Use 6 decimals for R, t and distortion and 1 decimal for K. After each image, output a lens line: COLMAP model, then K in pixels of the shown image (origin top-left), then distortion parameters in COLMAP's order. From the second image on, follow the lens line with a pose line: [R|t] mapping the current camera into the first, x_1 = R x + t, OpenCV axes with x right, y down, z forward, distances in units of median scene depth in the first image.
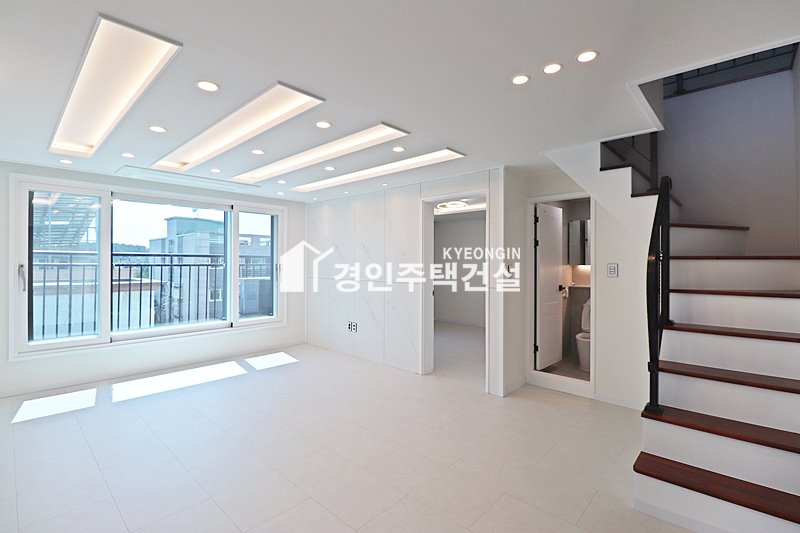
lens RADIAL K [[371.8, 0, 395.7], [0, 371.8, 261.0], [0, 0, 1]] dist [-0.000304, -0.011665]
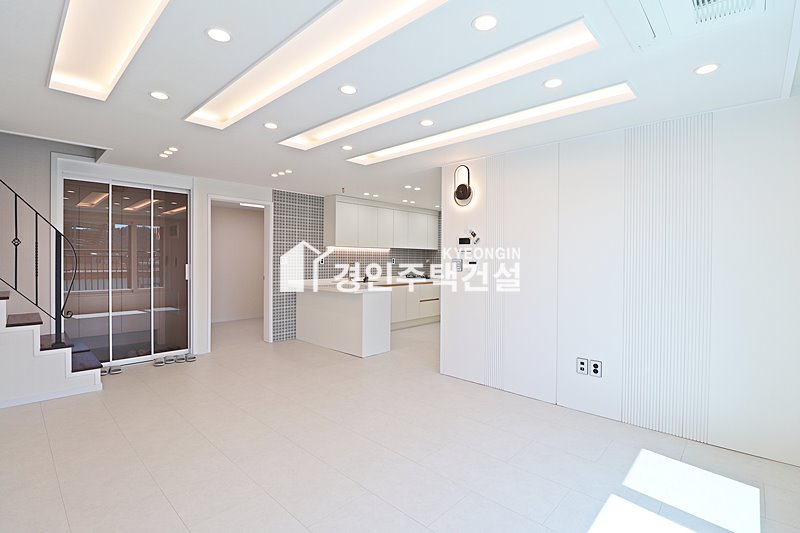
lens RADIAL K [[371.8, 0, 400.6], [0, 371.8, 263.0], [0, 0, 1]] dist [-0.000304, -0.011665]
pose [[-0.999884, -0.012638, -0.008557, -0.346904], [-0.012664, 0.999916, 0.002925, 0.021979], [0.008519, 0.003033, -0.999959, 1.291727]]
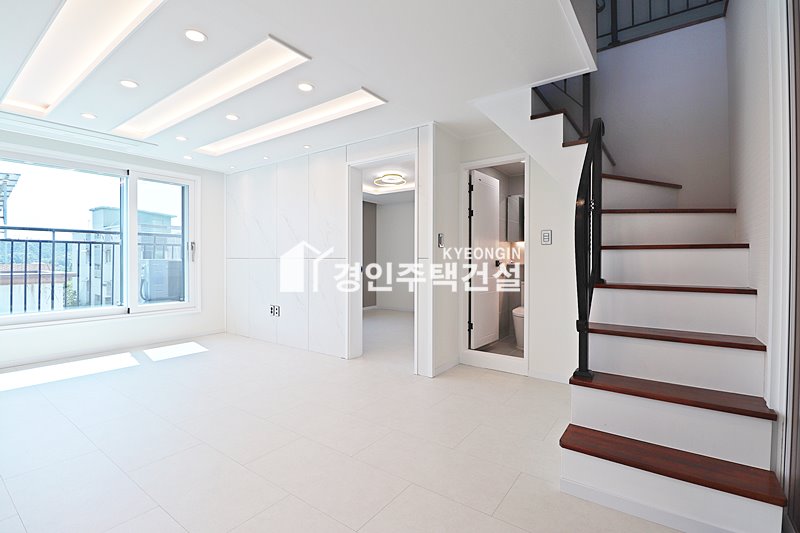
lens RADIAL K [[371.8, 0, 399.2], [0, 371.8, 264.2], [0, 0, 1]] dist [-0.000304, -0.011665]
pose [[0.991679, -0.003616, 0.128683, 0.079690], [0.001544, 0.999868, 0.016194, 0.063358], [-0.128724, -0.015860, 0.991554, 0.097677]]
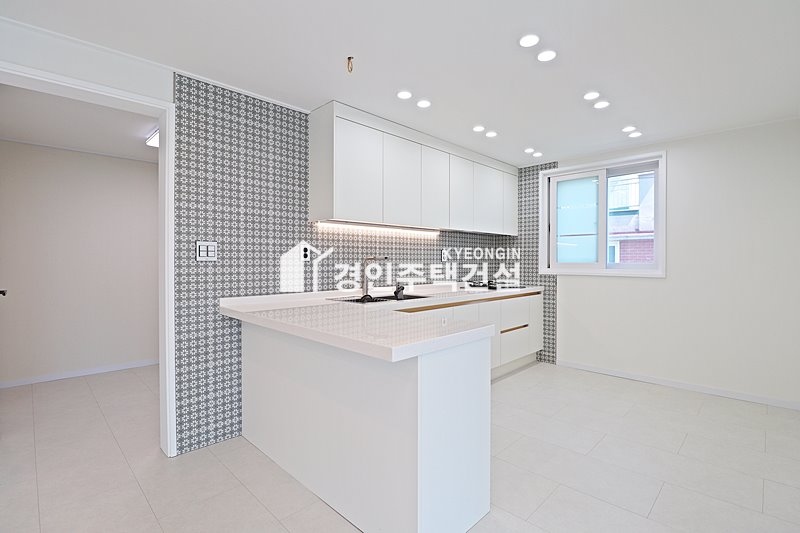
lens RADIAL K [[371.8, 0, 398.5], [0, 371.8, 263.3], [0, 0, 1]] dist [-0.000304, -0.011665]
pose [[-0.999789, -0.006718, 0.019427, -0.231496], [-0.006707, 0.999977, 0.000646, 0.037950], [-0.019431, 0.000516, -0.999811, 0.494059]]
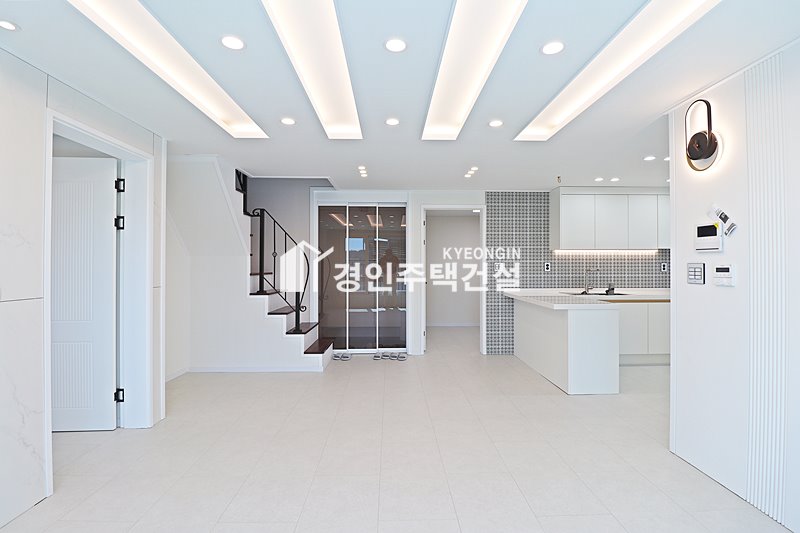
lens RADIAL K [[371.8, 0, 404.3], [0, 371.8, 265.5], [0, 0, 1]] dist [-0.000304, -0.011665]
pose [[-0.713613, -0.005184, 0.700521, -0.573774], [-0.007586, 0.999971, -0.000327, 0.020204], [-0.700500, -0.005548, -0.713631, 1.042803]]
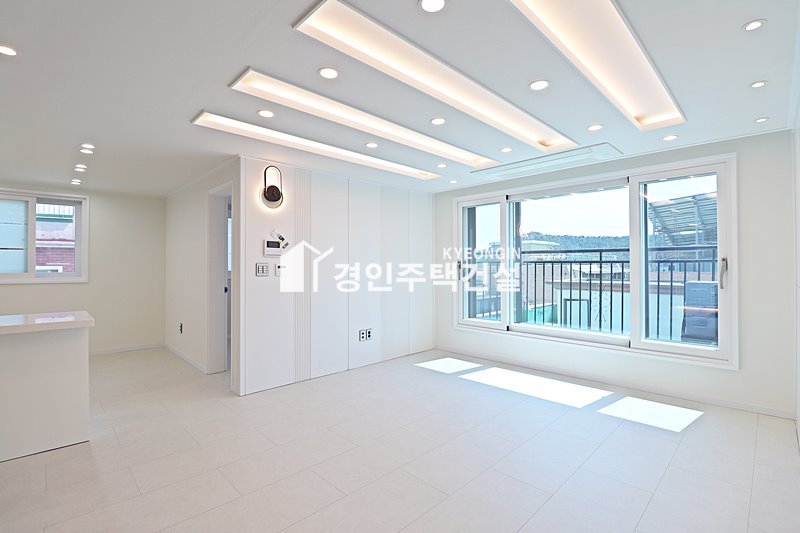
lens RADIAL K [[371.8, 0, 400.0], [0, 371.8, 263.7], [0, 0, 1]] dist [-0.000304, -0.011665]
pose [[-0.035340, -0.010015, -0.999325, 0.357566], [0.007575, 0.999918, -0.010289, 0.025916], [0.999347, -0.007934, -0.035261, 0.716269]]
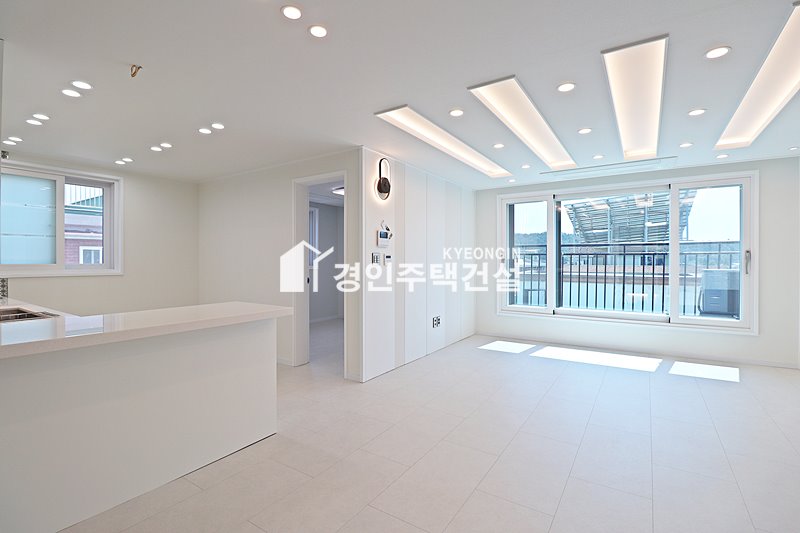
lens RADIAL K [[371.8, 0, 401.8], [0, 371.8, 263.8], [0, 0, 1]] dist [-0.000304, -0.011665]
pose [[0.173635, 0.005601, -0.984794, 0.388816], [0.007219, 0.999950, 0.006960, 0.033300], [0.984784, -0.008318, 0.173586, 0.271919]]
